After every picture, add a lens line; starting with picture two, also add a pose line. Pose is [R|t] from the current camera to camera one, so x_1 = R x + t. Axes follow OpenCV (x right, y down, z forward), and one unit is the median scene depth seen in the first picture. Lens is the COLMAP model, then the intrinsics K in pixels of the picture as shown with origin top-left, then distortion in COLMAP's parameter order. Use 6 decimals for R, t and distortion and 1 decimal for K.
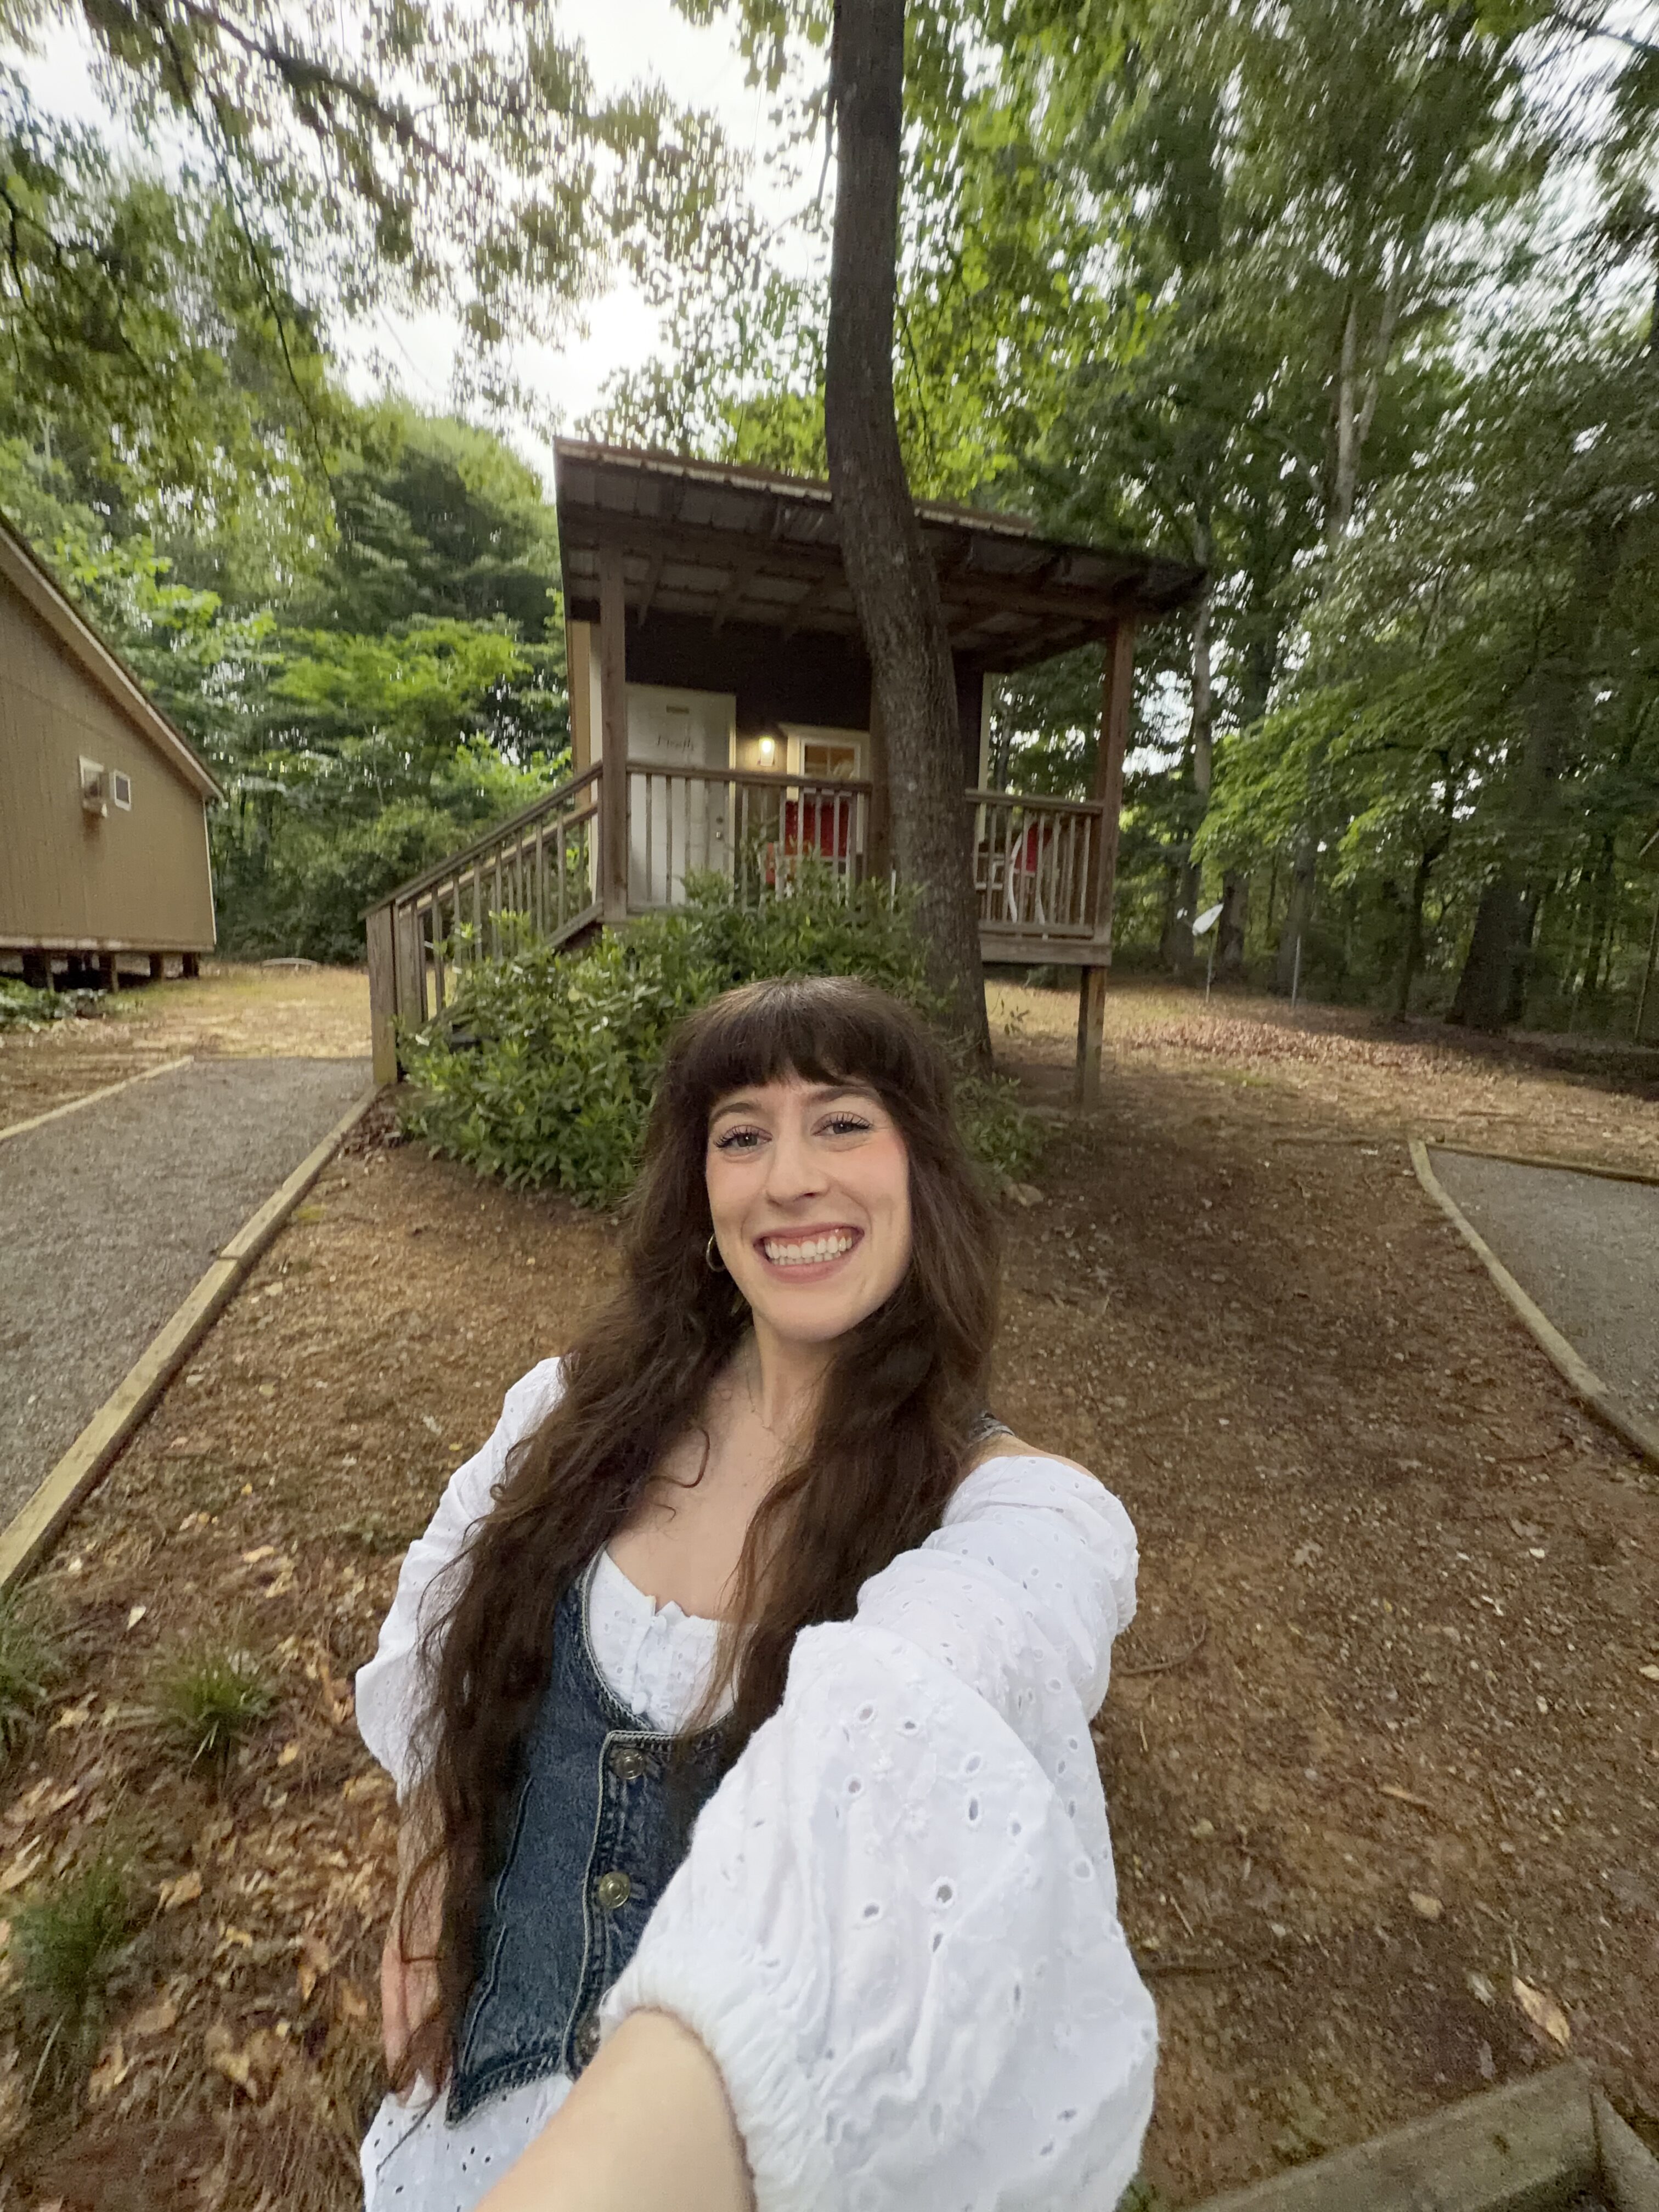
lens RADIAL K [[899.5, 0, 822.9], [0, 899.5, 1119.7], [0, 0, 1]] dist [-0.004139, 0.000286]
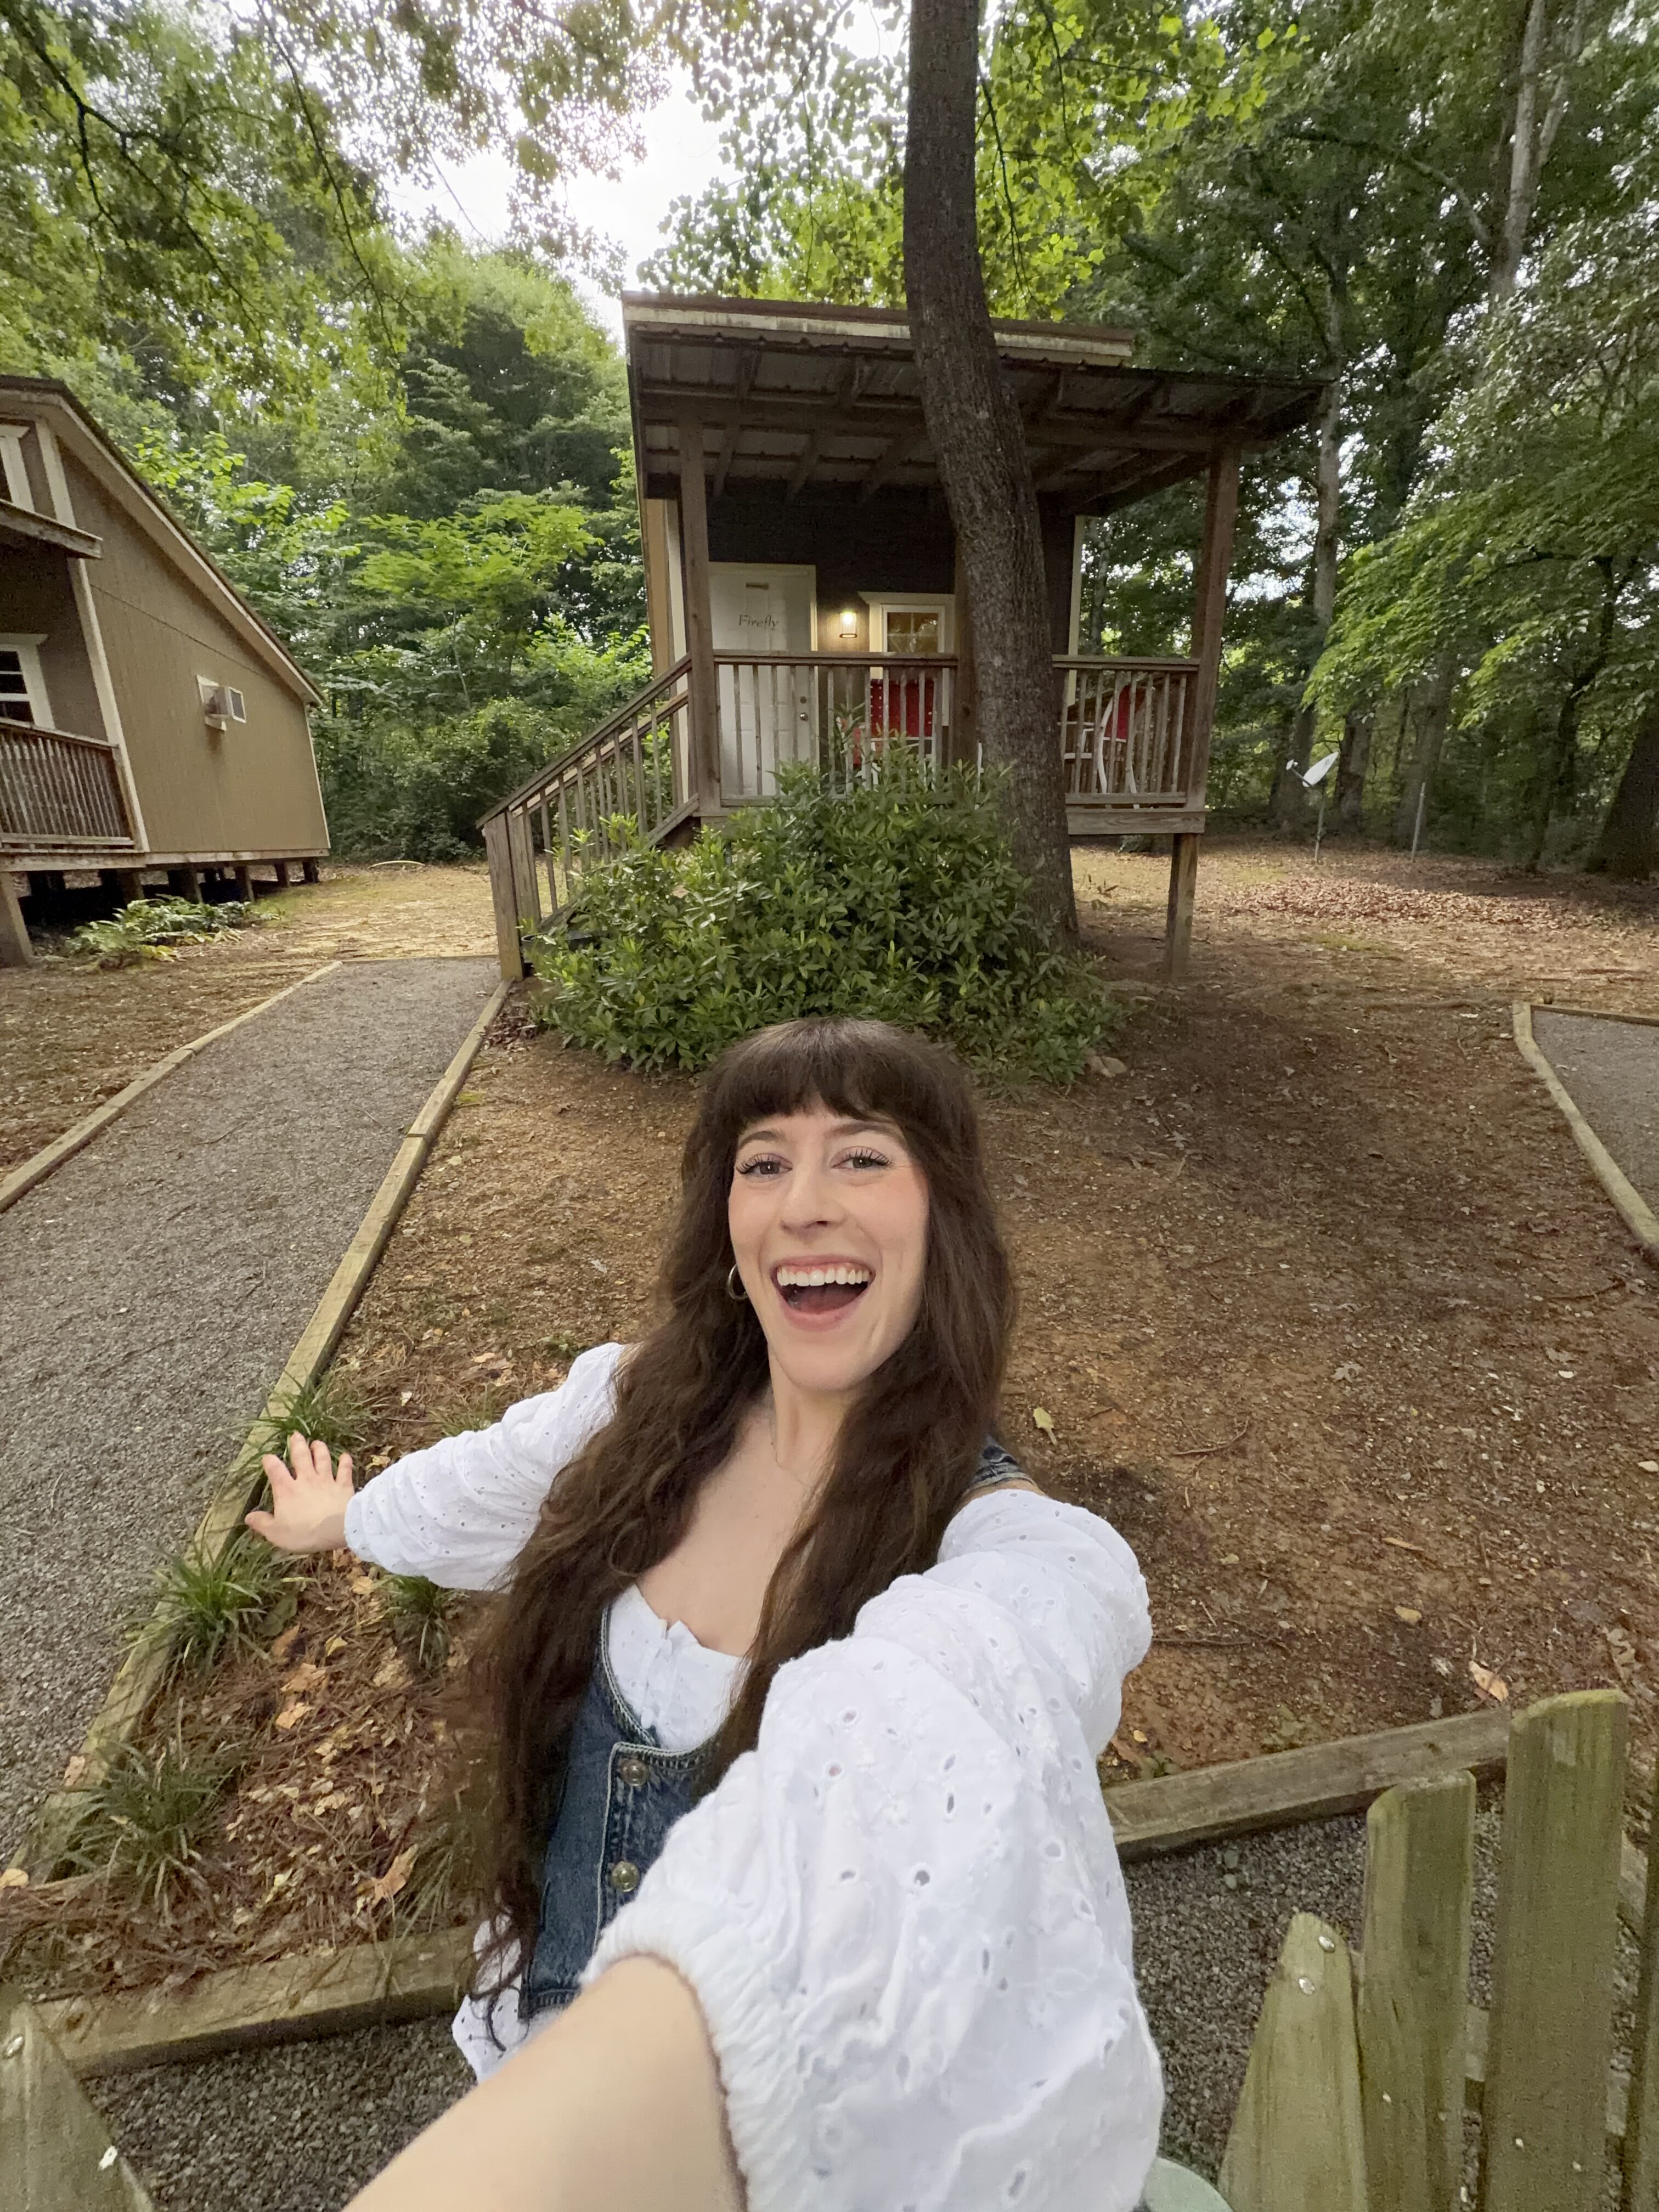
lens RADIAL K [[899.5, 0, 814.6], [0, 899.5, 1125.9], [0, 0, 1]] dist [-0.004139, 0.000286]
pose [[0.994074, -0.016998, -0.107367, -0.003562], [0.031913, 0.989811, 0.138767, -0.003230], [0.103914, -0.141371, 0.984488, -0.054410]]
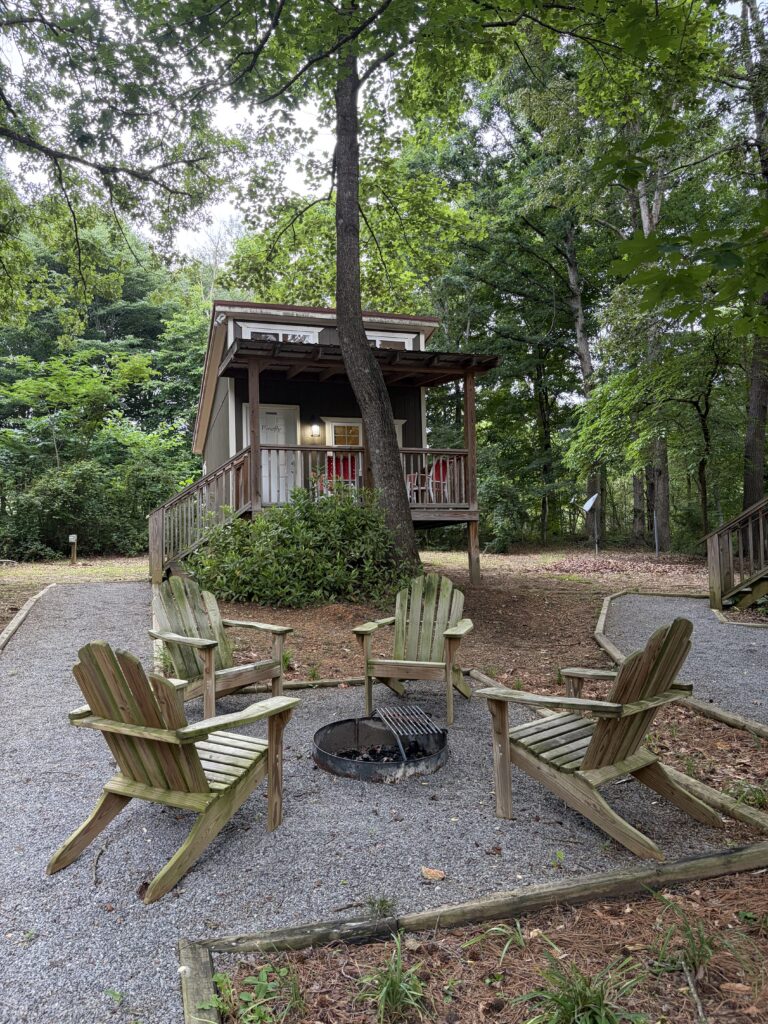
lens RADIAL K [[859.7, 0, 379.7], [0, 859.7, 508.3], [0, 0, 1]] dist [-0.003137, -0.003842]
pose [[0.998191, -0.051838, 0.030446, 0.016136], [0.057647, 0.969034, -0.240103, 0.258631], [-0.017057, 0.241424, 0.970270, -0.924695]]
